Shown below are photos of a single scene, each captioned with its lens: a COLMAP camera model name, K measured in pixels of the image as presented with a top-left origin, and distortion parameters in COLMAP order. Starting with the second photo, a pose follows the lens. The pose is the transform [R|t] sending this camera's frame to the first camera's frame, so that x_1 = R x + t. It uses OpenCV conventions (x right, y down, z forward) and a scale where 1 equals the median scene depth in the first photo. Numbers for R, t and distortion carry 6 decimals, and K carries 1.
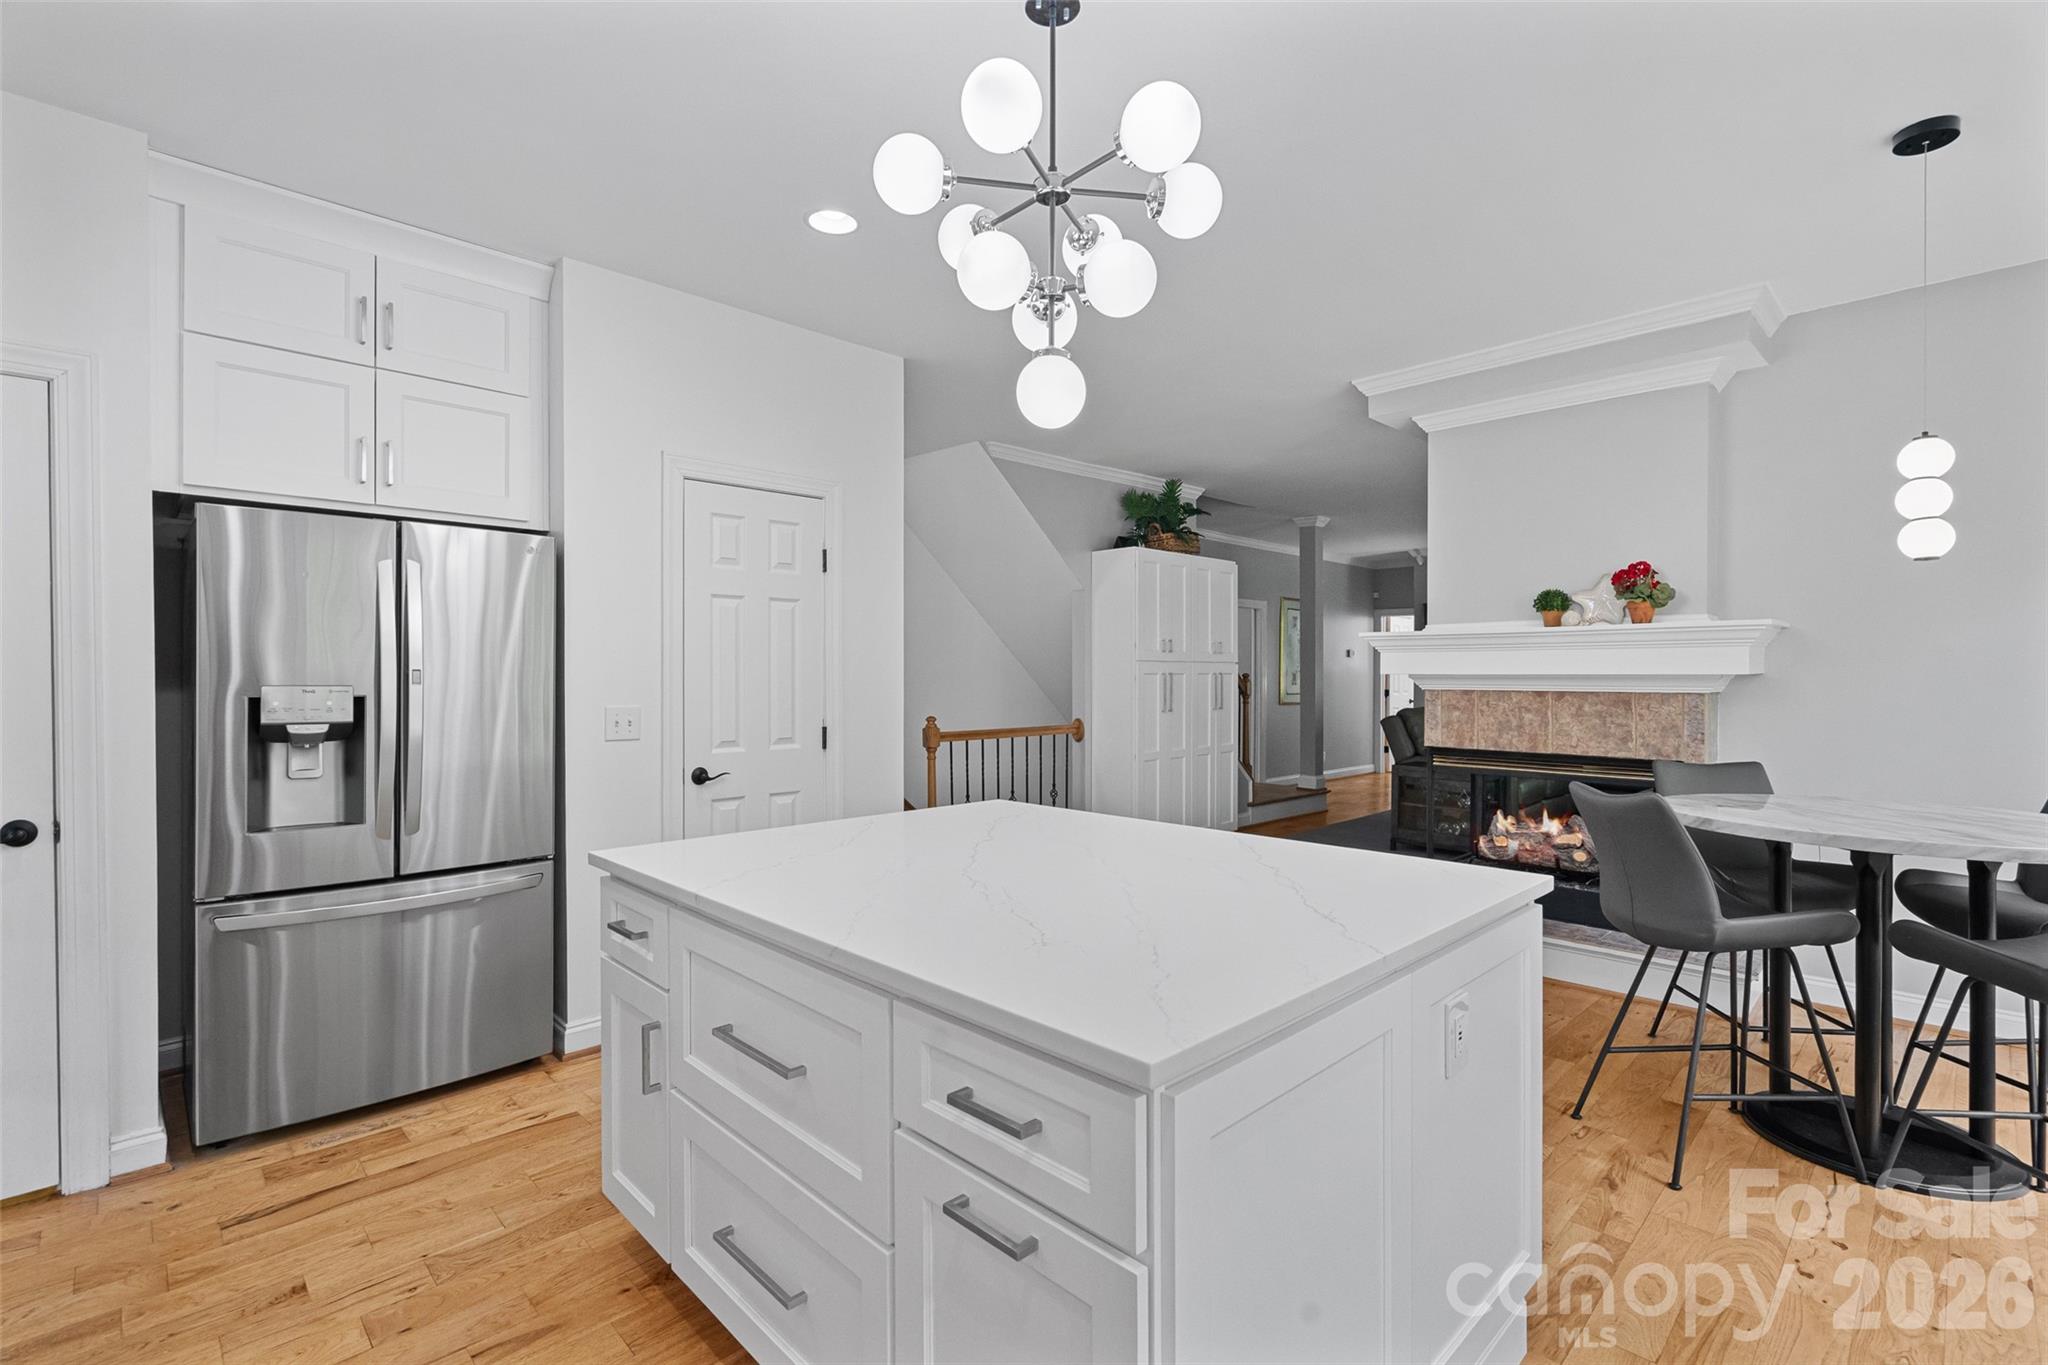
lens RADIAL K [[936.5, 0, 1022.1], [0, 936.5, 671.6], [0, 0, 1]] dist [-0.001998, 0.001128]
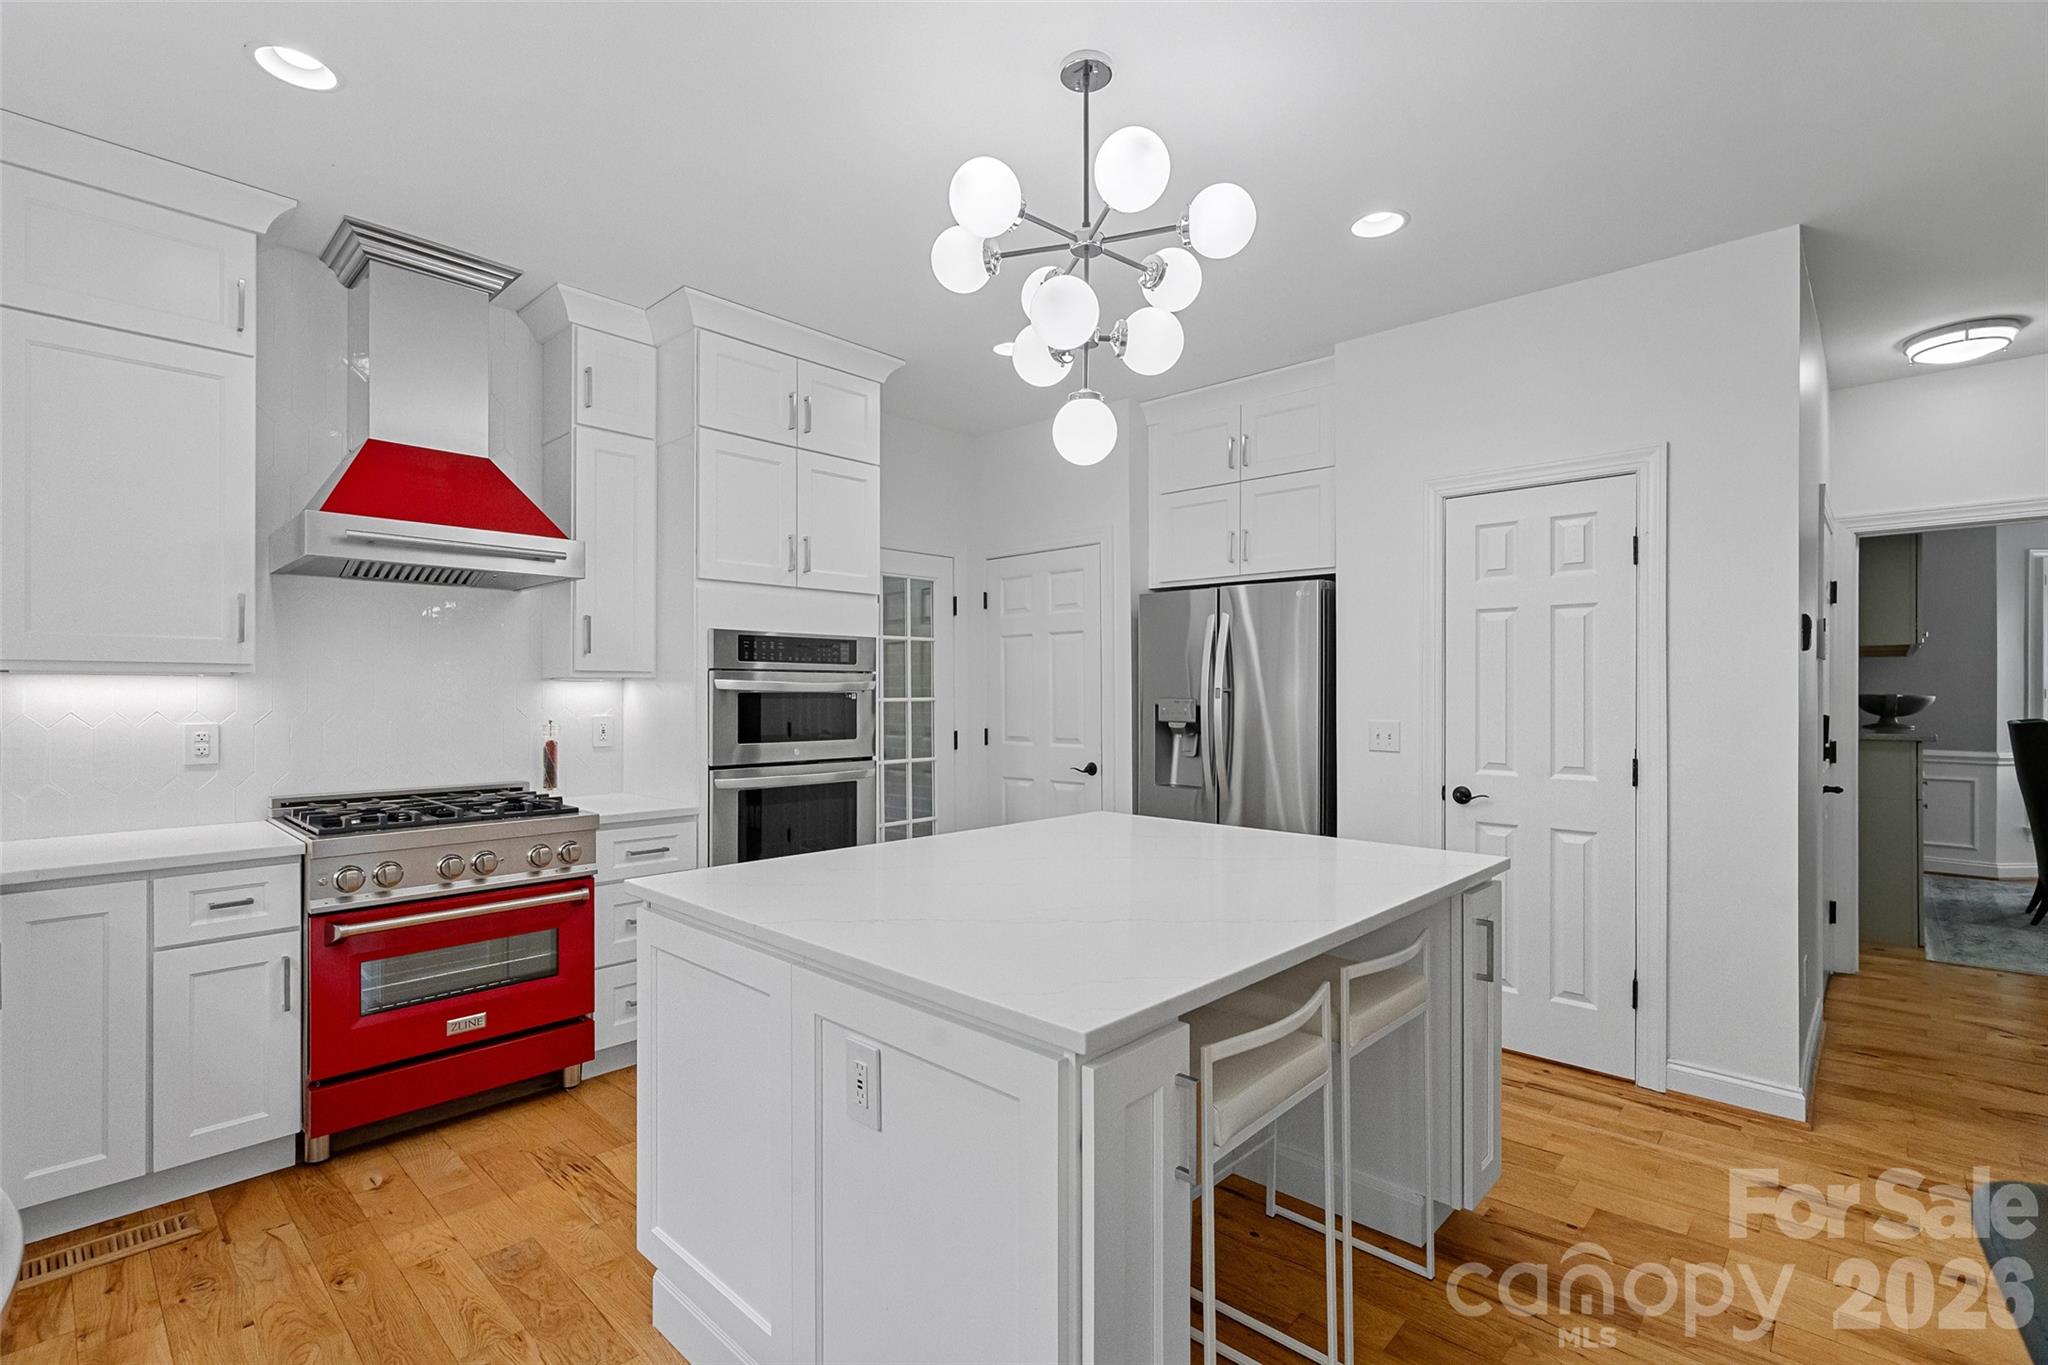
lens RADIAL K [[936.5, 0, 1033.1], [0, 936.5, 679.6], [0, 0, 1]] dist [-0.001998, 0.001128]
pose [[0.038148, -0.008980, -0.999232, 0.571902], [-0.000587, 0.999959, -0.009008, -0.000991], [0.999272, 0.000930, 0.038141, 0.464769]]
